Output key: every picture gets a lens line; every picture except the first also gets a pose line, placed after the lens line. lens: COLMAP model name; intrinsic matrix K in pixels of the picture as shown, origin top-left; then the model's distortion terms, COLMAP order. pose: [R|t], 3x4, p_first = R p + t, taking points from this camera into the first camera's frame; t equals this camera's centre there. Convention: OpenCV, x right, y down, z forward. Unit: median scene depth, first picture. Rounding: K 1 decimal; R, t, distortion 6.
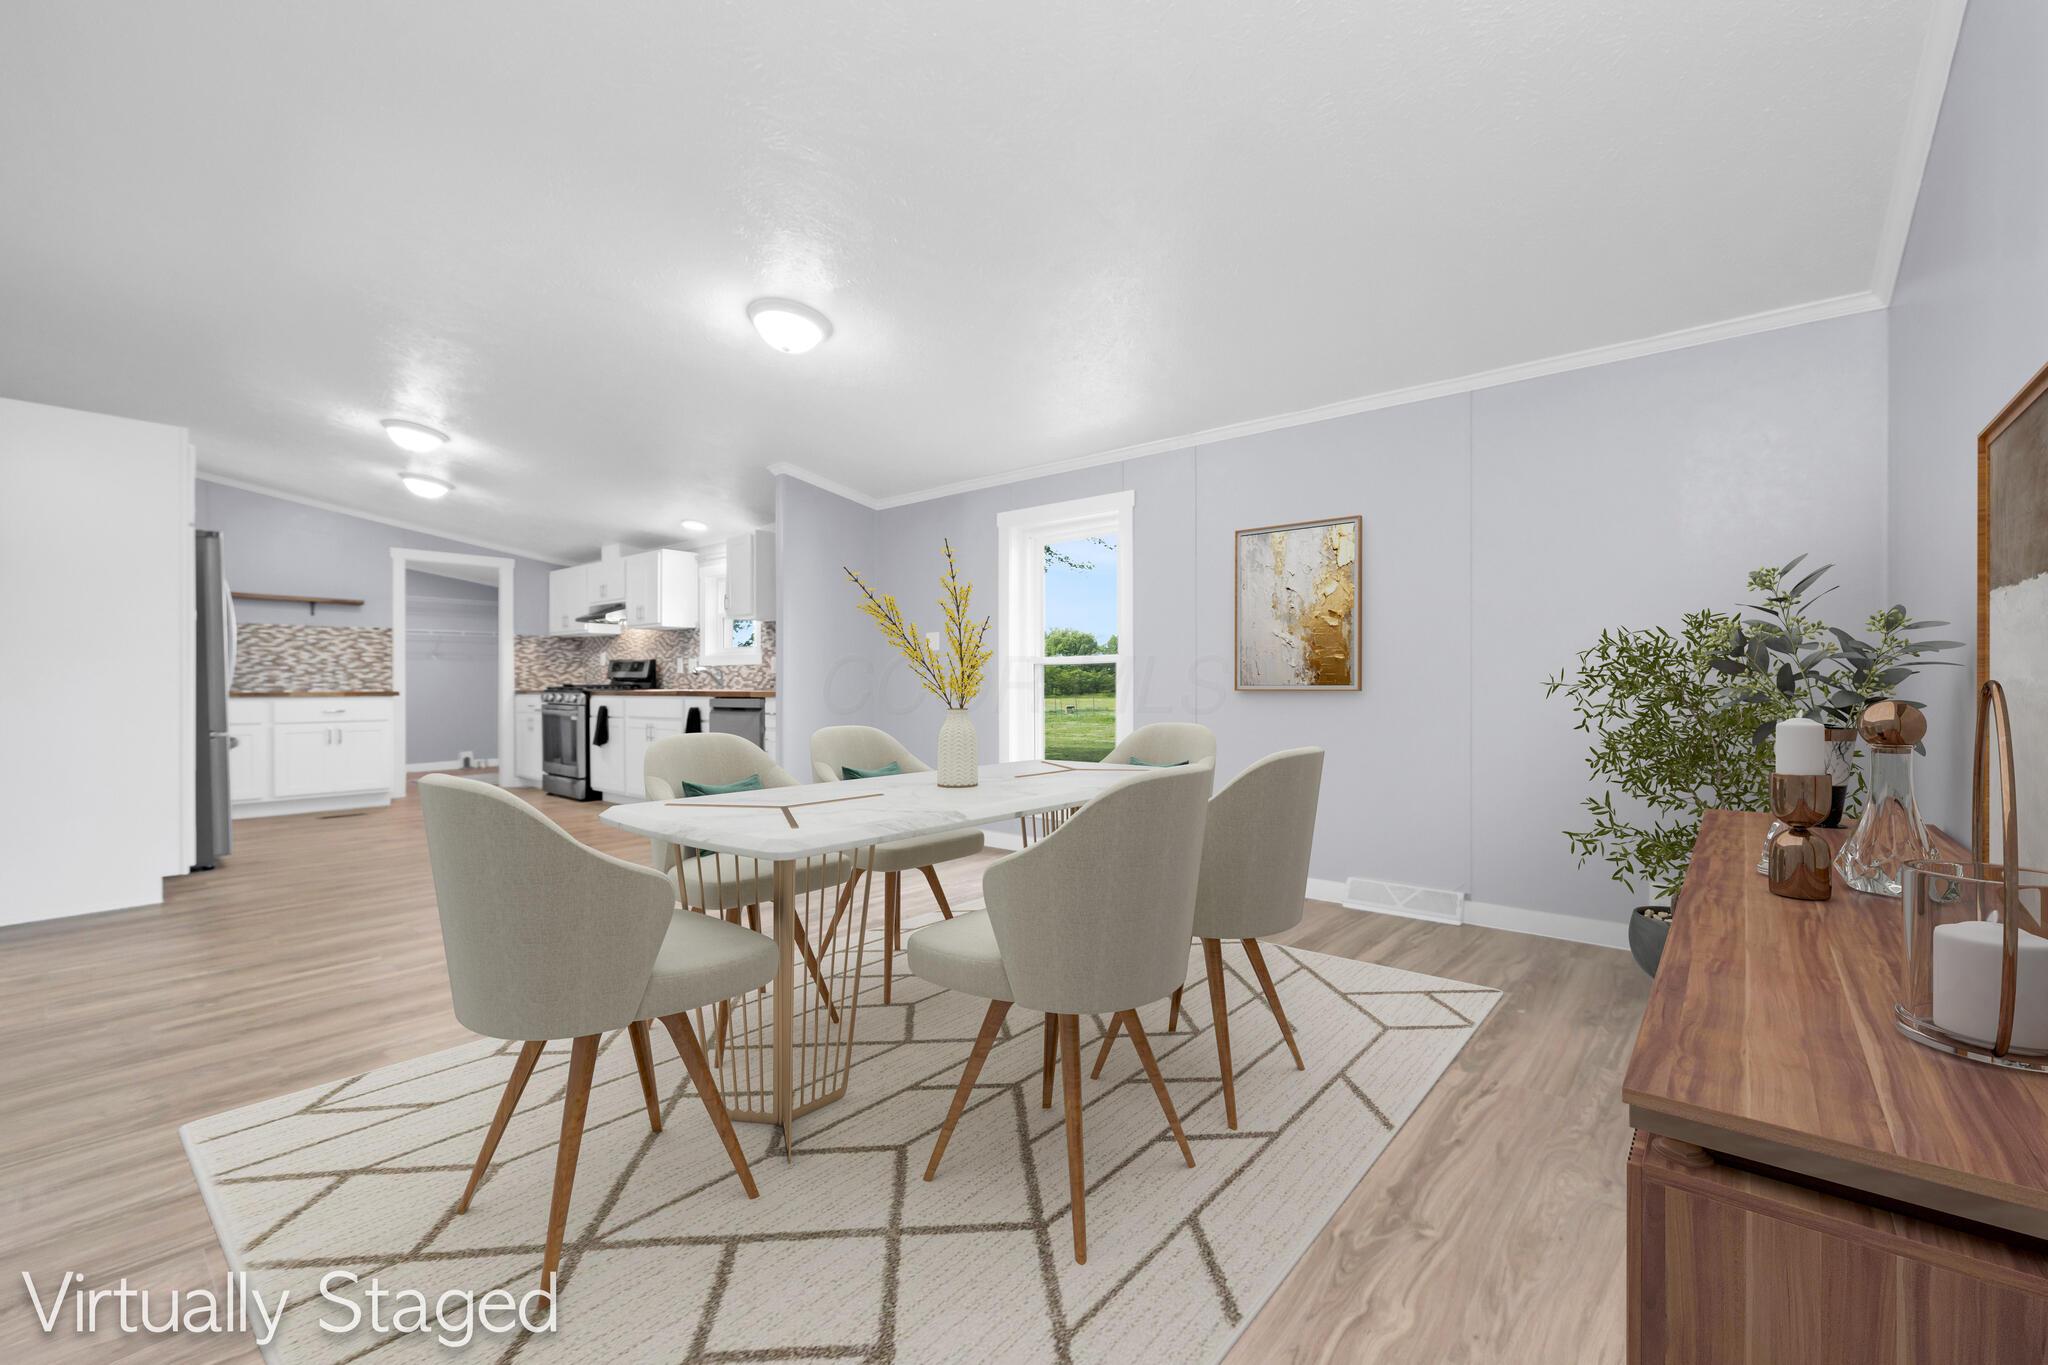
lens RADIAL K [[866.6, 0, 1031.4], [0, 866.6, 693.0], [0, 0, 1]] dist [-0.000340, -0.001008]
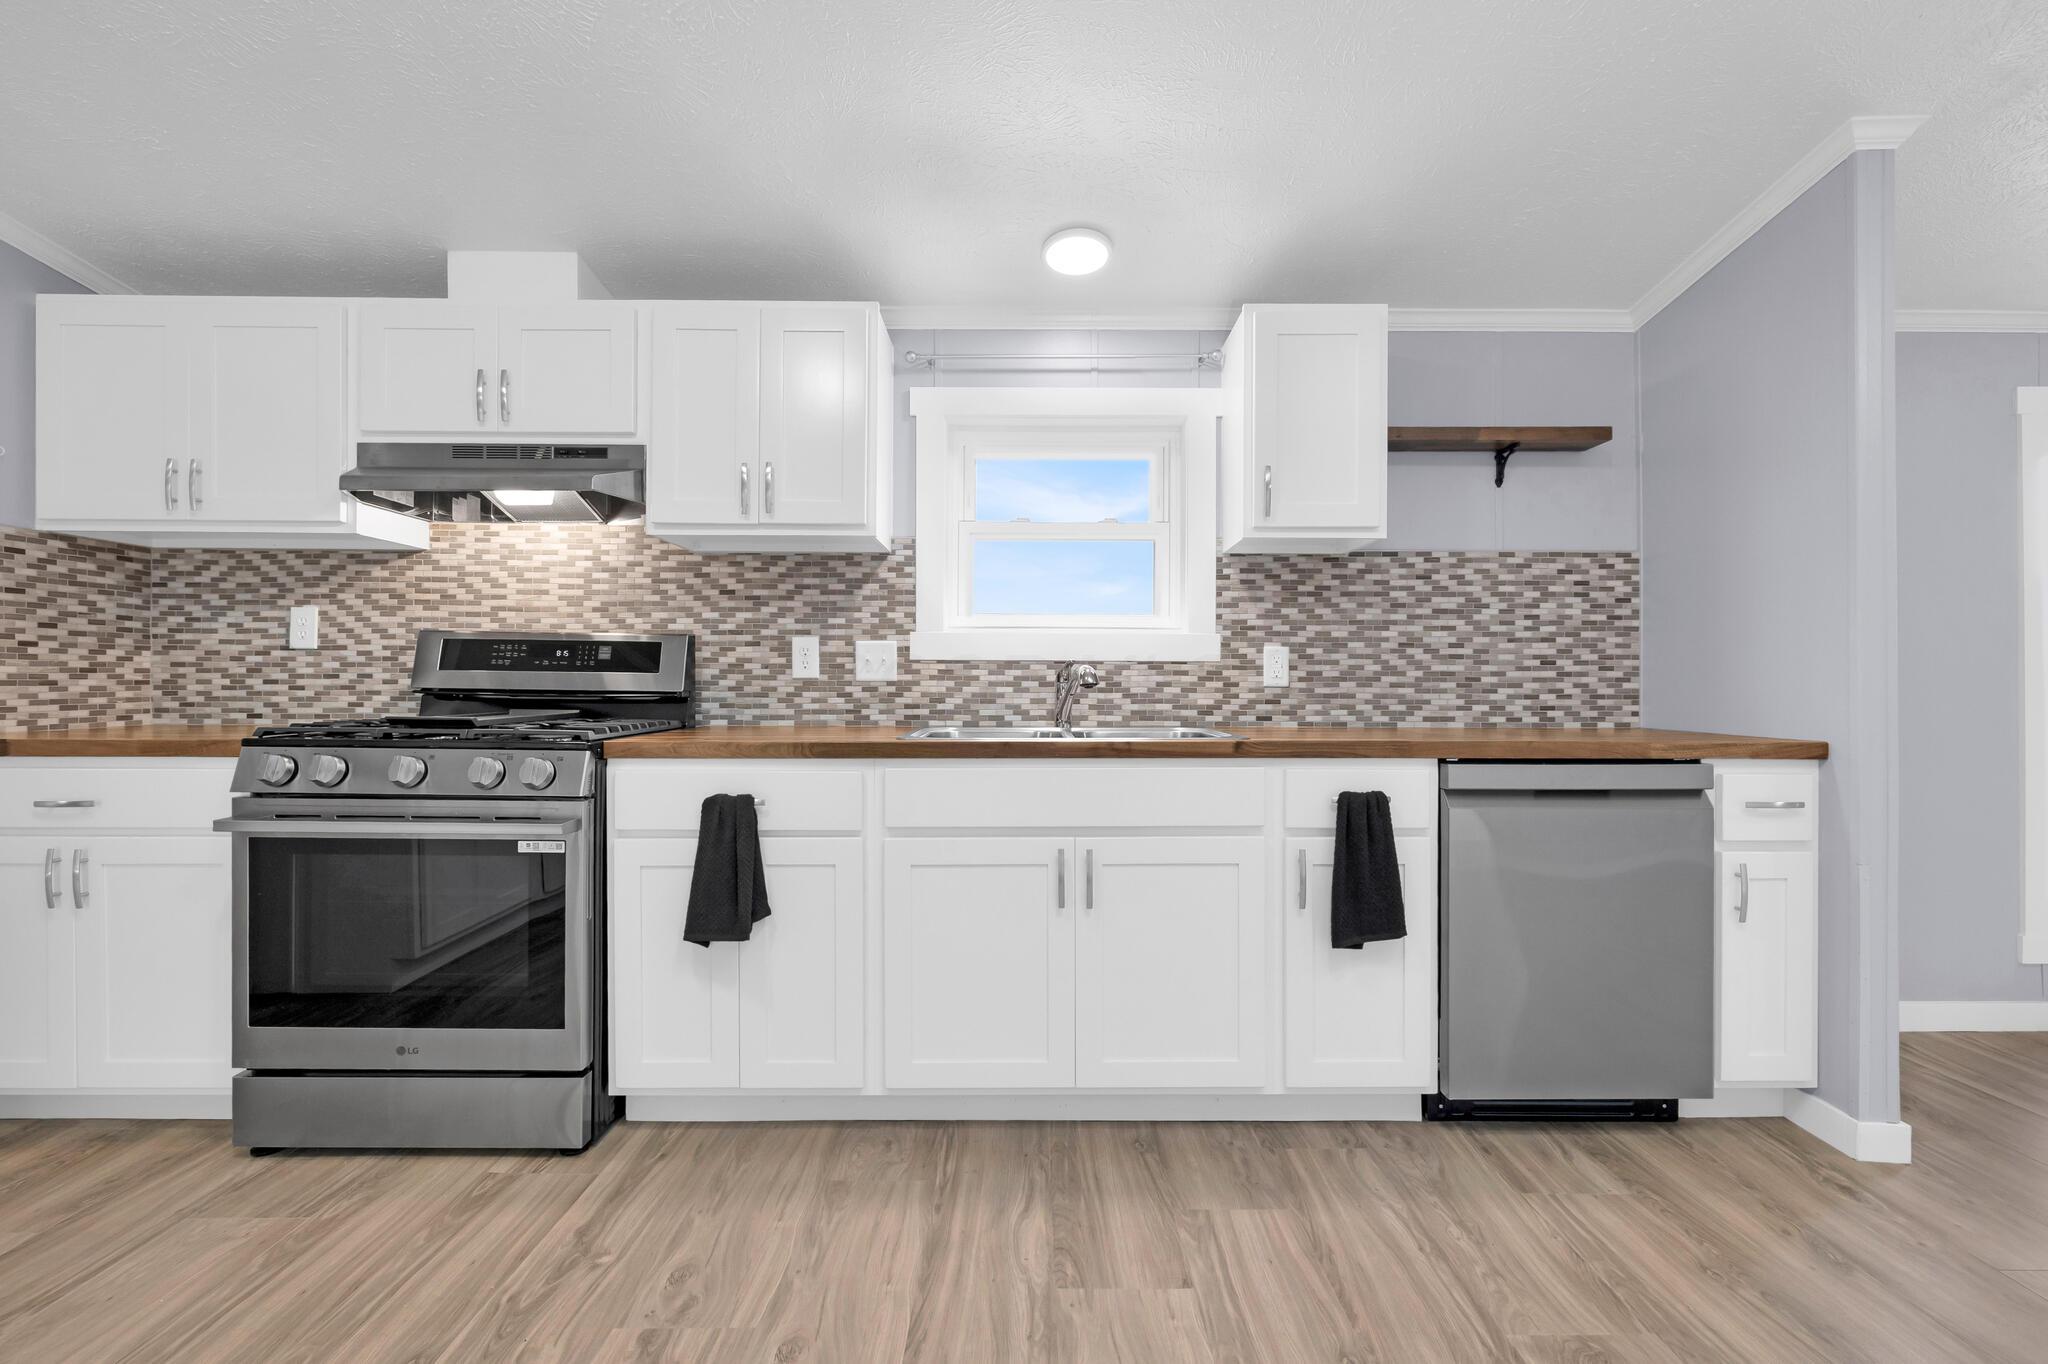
lens RADIAL K [[866.6, 0, 1022.8], [0, 866.6, 690.0], [0, 0, 1]] dist [-0.000340, -0.001008]
pose [[0.758348, -0.000635, 0.651850, -0.589533], [0.002096, 0.999997, -0.001465, -0.018340], [-0.651847, 0.002477, 0.758347, 0.707703]]
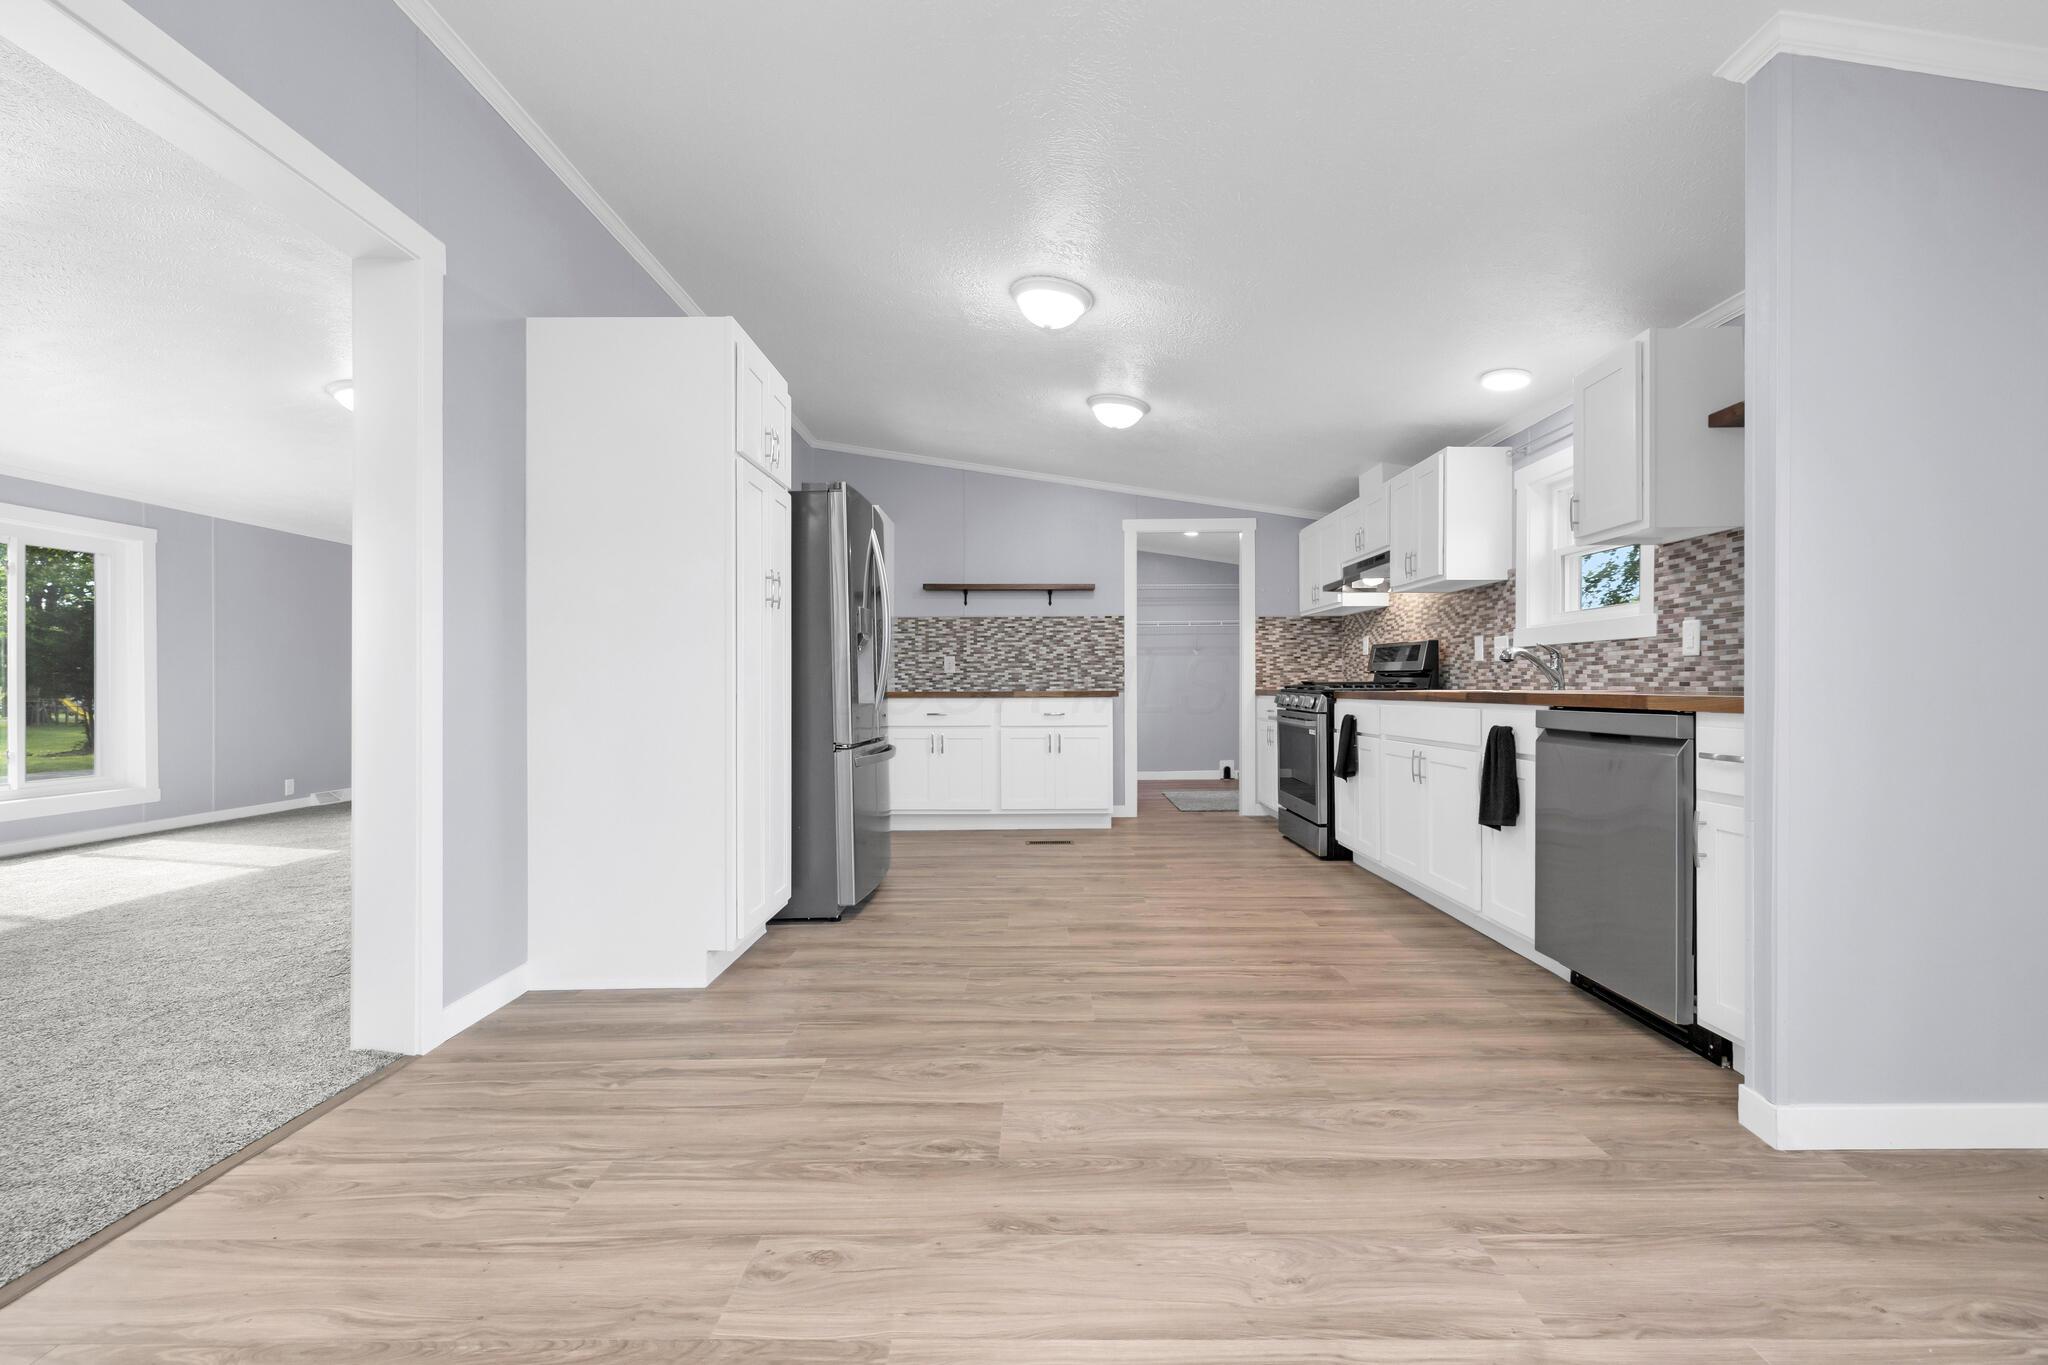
lens RADIAL K [[866.6, 0, 1028.7], [0, 866.6, 686.9], [0, 0, 1]] dist [-0.000340, -0.001008]
pose [[0.638949, 0.000355, -0.769249, -0.156488], [-0.004262, 0.999986, -0.003078, -0.002677], [0.769237, 0.005245, 0.638942, 0.409999]]
